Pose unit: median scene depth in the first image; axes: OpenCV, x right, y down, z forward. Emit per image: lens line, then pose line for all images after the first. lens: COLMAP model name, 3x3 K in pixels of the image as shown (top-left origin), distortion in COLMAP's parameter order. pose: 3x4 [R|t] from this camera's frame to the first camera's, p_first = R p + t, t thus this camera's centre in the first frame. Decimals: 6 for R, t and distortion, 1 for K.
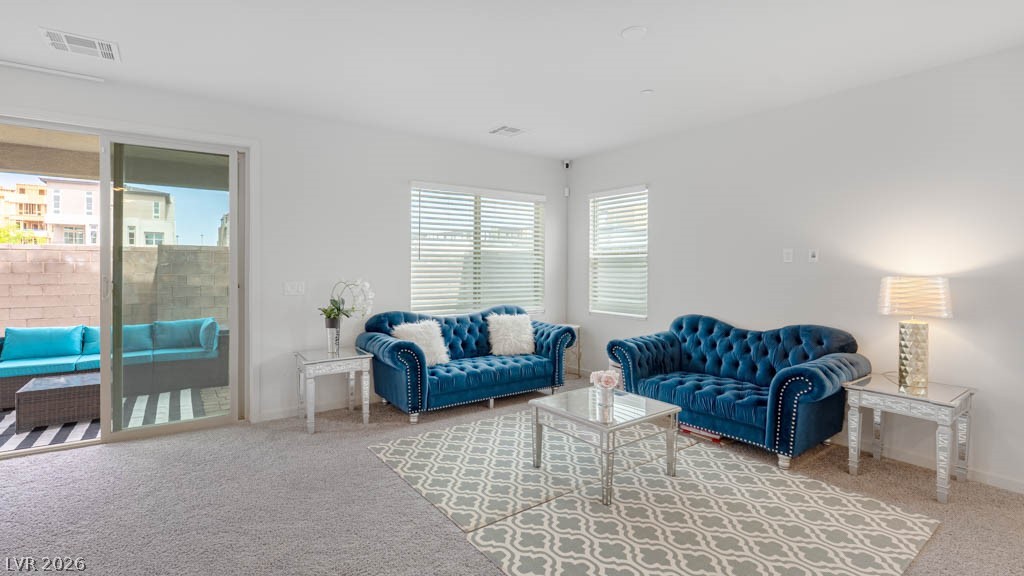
lens RADIAL K [[474.3, 0, 513.3], [0, 474.3, 268.8], [0, 0, 1]] dist [-0.002215, -0.000225]
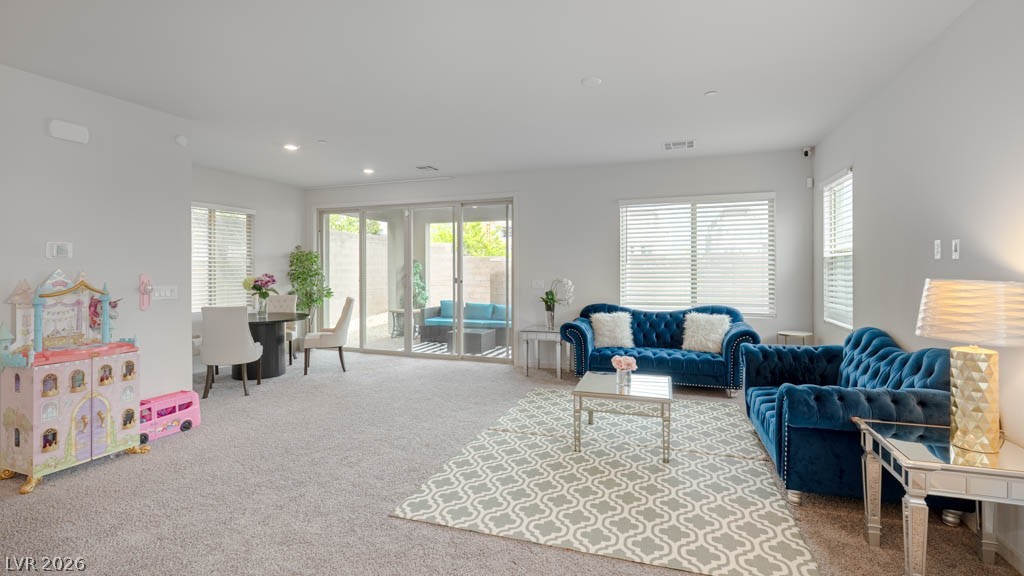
lens RADIAL K [[458.5, 0, 513.5], [0, 458.5, 272.9], [0, 0, 1]] dist [-0.001175, -0.000055]
pose [[0.567861, -0.002618, -0.823120, 0.646727], [0.005798, 0.999983, 0.000819, 0.002108], [0.823104, -0.005238, 0.567867, 0.080514]]
